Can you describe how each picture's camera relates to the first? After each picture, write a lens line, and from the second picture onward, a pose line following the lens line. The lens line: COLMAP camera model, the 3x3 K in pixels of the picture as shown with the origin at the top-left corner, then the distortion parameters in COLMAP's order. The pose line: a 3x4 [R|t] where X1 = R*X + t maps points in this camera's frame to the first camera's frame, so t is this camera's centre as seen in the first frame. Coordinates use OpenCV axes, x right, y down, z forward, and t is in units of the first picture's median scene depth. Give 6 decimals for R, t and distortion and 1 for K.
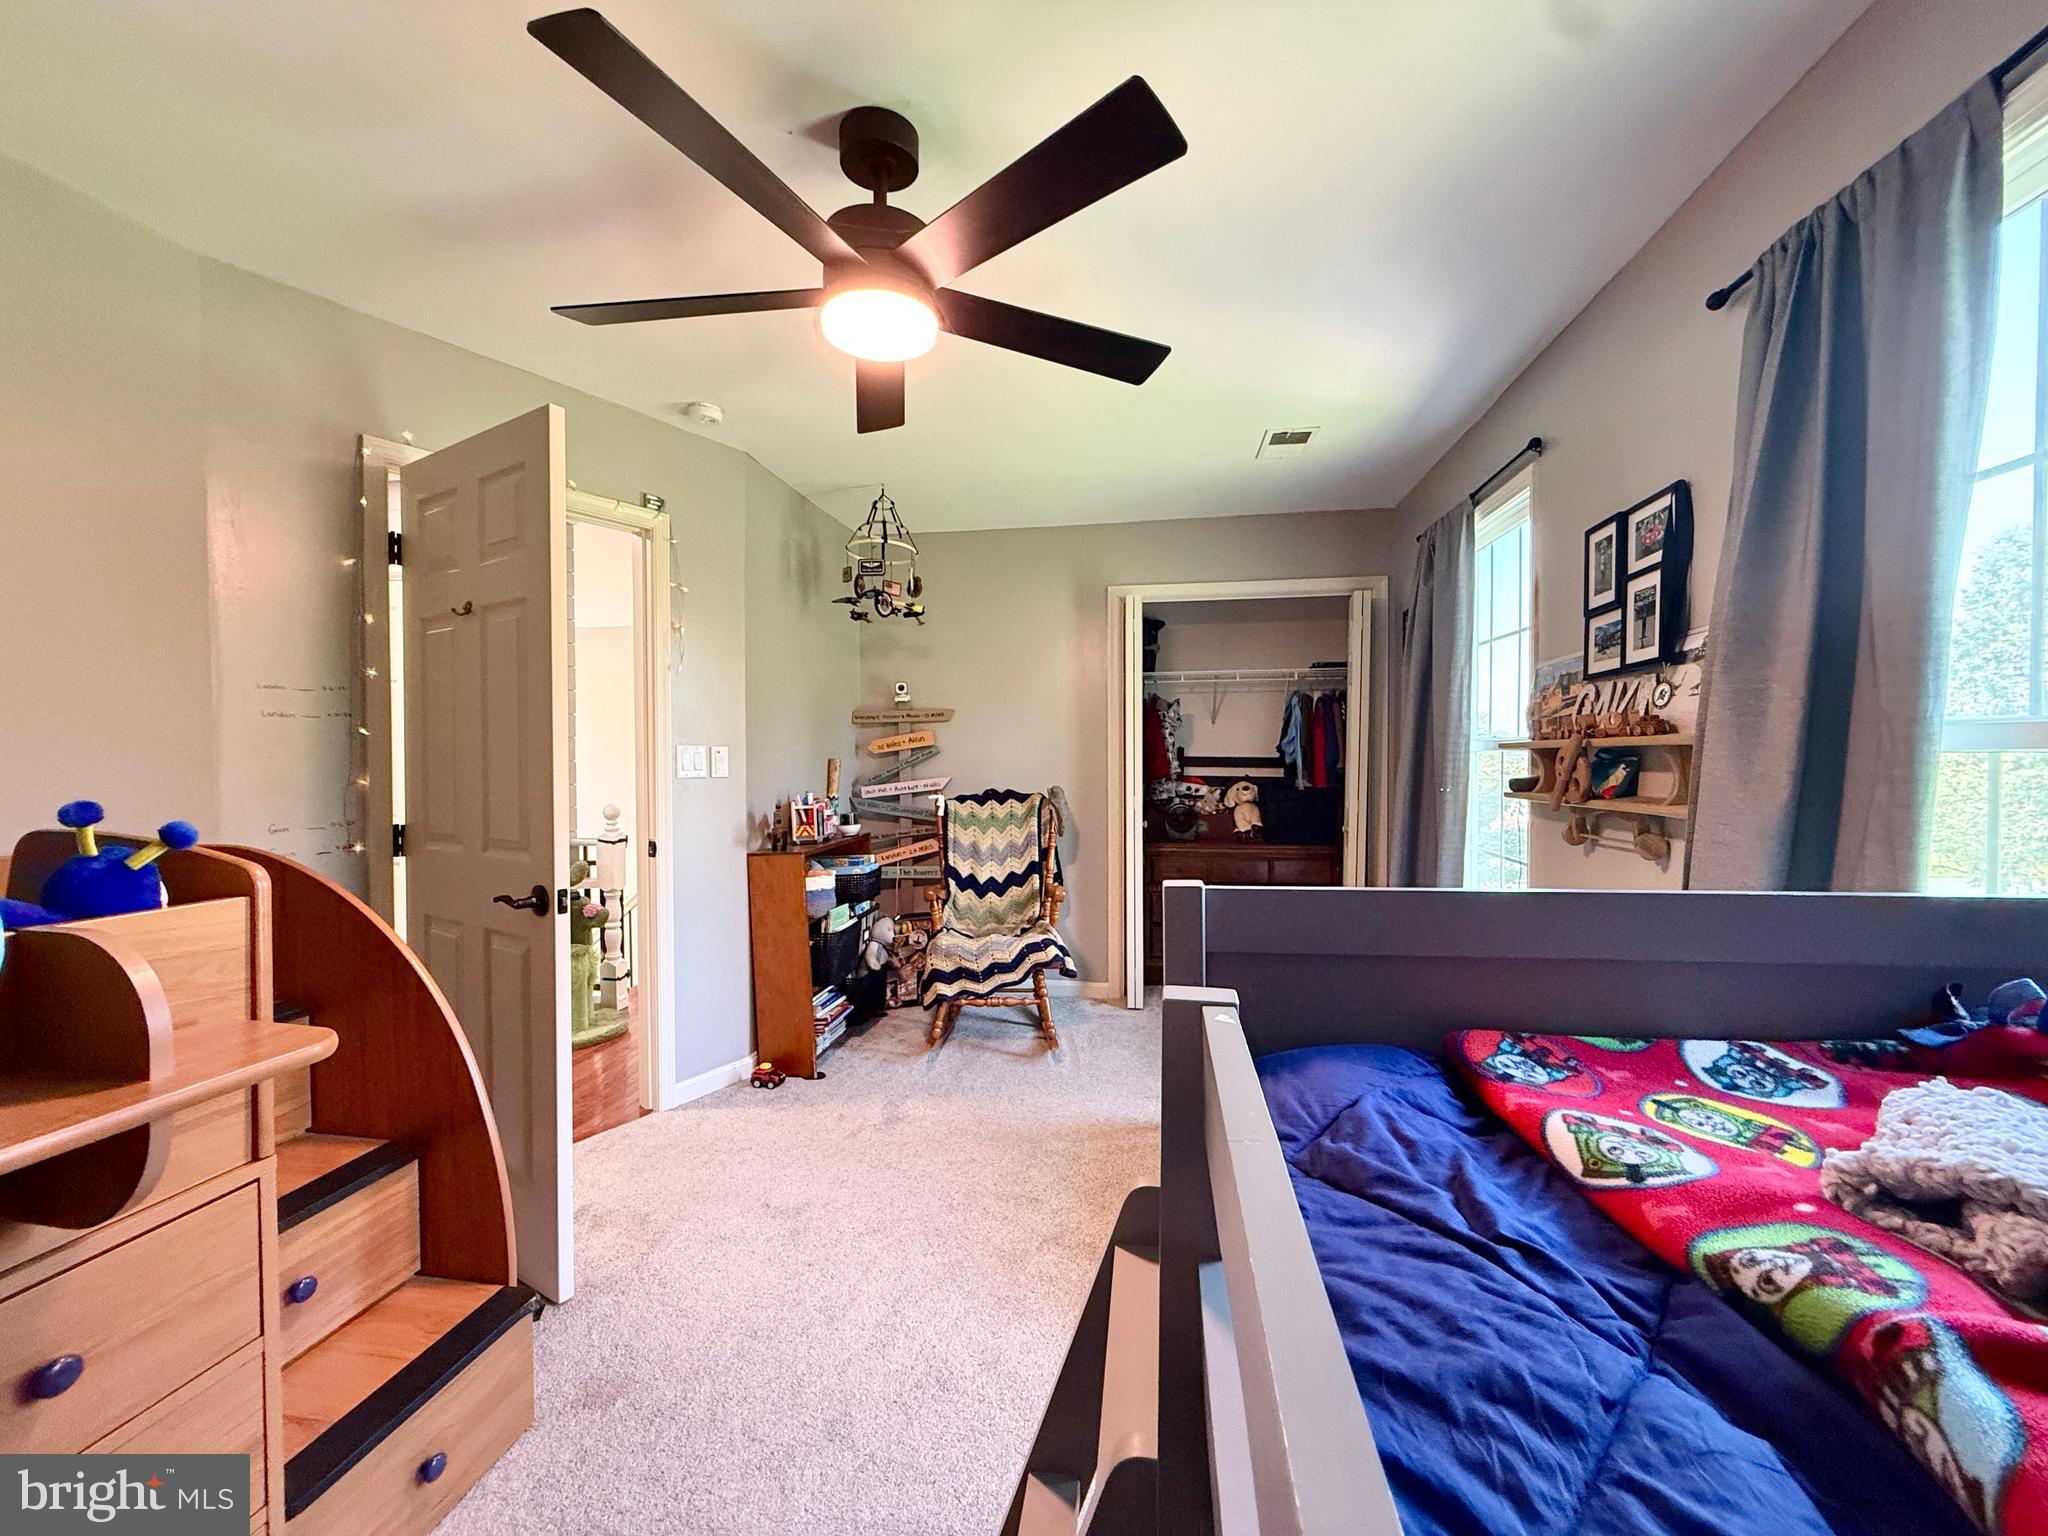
lens RADIAL K [[812.3, 0, 1024.0], [0, 812.3, 768.0], [0, 0, 1]] dist [0.000457, 0.000229]
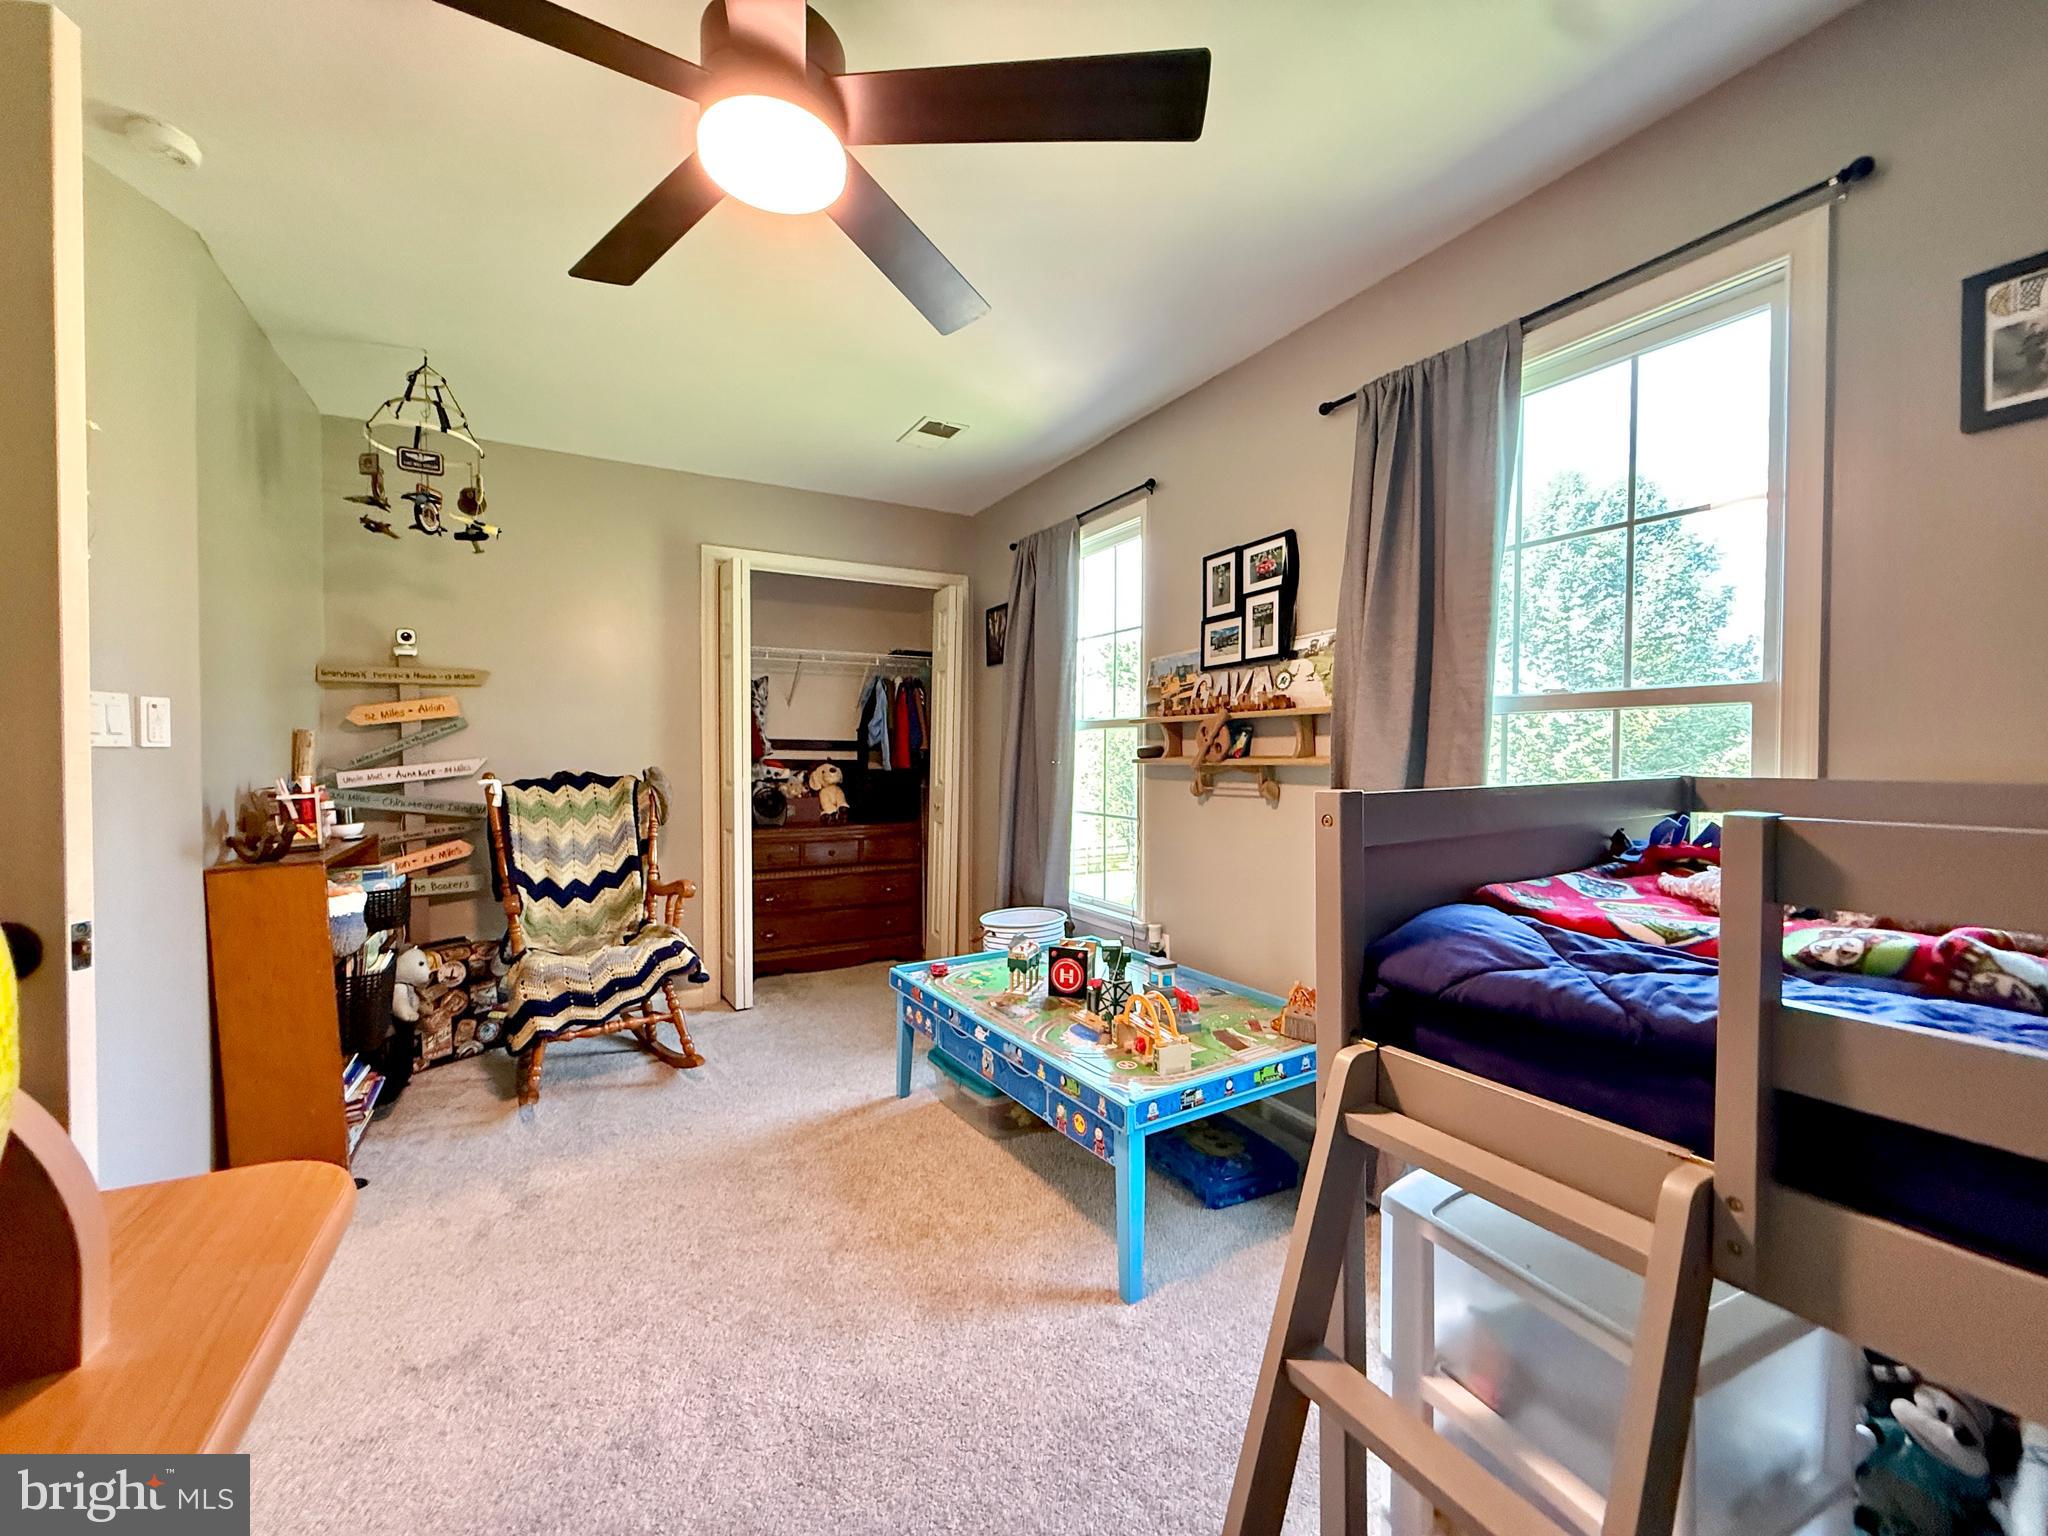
lens RADIAL K [[812.3, 0, 1024.0], [0, 812.3, 768.0], [0, 0, 1]] dist [0.000457, 0.000229]
pose [[0.776449, -0.008045, 0.630129, -0.211931], [0.007449, 0.999966, 0.003588, 0.024852], [-0.630136, 0.001908, 0.776482, 0.094538]]
